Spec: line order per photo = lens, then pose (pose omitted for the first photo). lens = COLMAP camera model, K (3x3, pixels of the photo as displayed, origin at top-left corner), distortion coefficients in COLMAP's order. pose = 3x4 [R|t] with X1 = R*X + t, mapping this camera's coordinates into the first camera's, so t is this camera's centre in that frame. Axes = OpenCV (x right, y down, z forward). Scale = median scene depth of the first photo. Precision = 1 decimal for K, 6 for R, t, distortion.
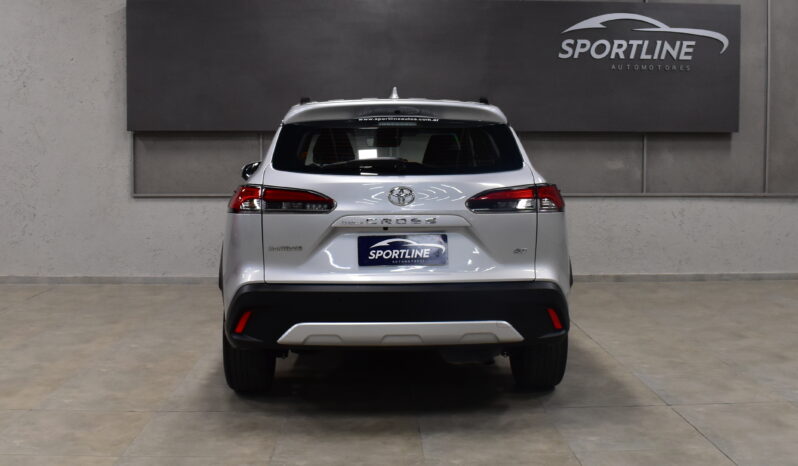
lens RADIAL K [[655.2, 0, 394.2], [0, 655.2, 229.8], [0, 0, 1]] dist [-0.001705, -0.007829]
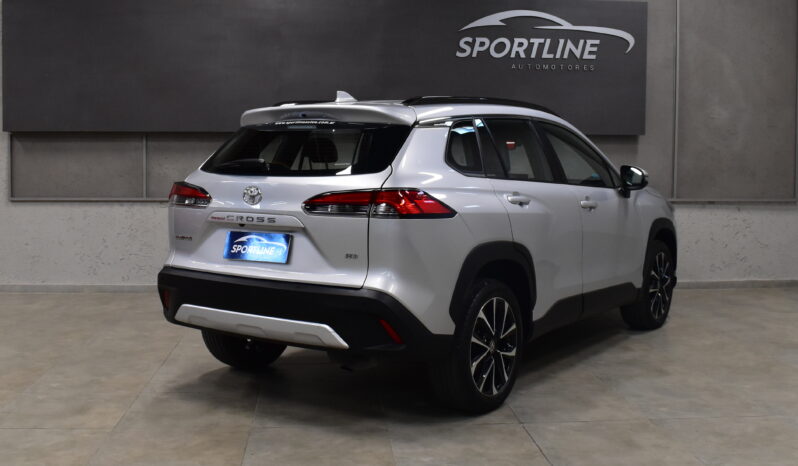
lens RADIAL K [[655.2, 0, 402.1], [0, 655.2, 232.7], [0, 0, 1]] dist [-0.001705, -0.007829]
pose [[0.999980, 0.002479, 0.005775, 0.166188], [-0.002403, 0.999911, -0.013150, 0.007447], [-0.005807, 0.013136, 0.999897, 0.047043]]
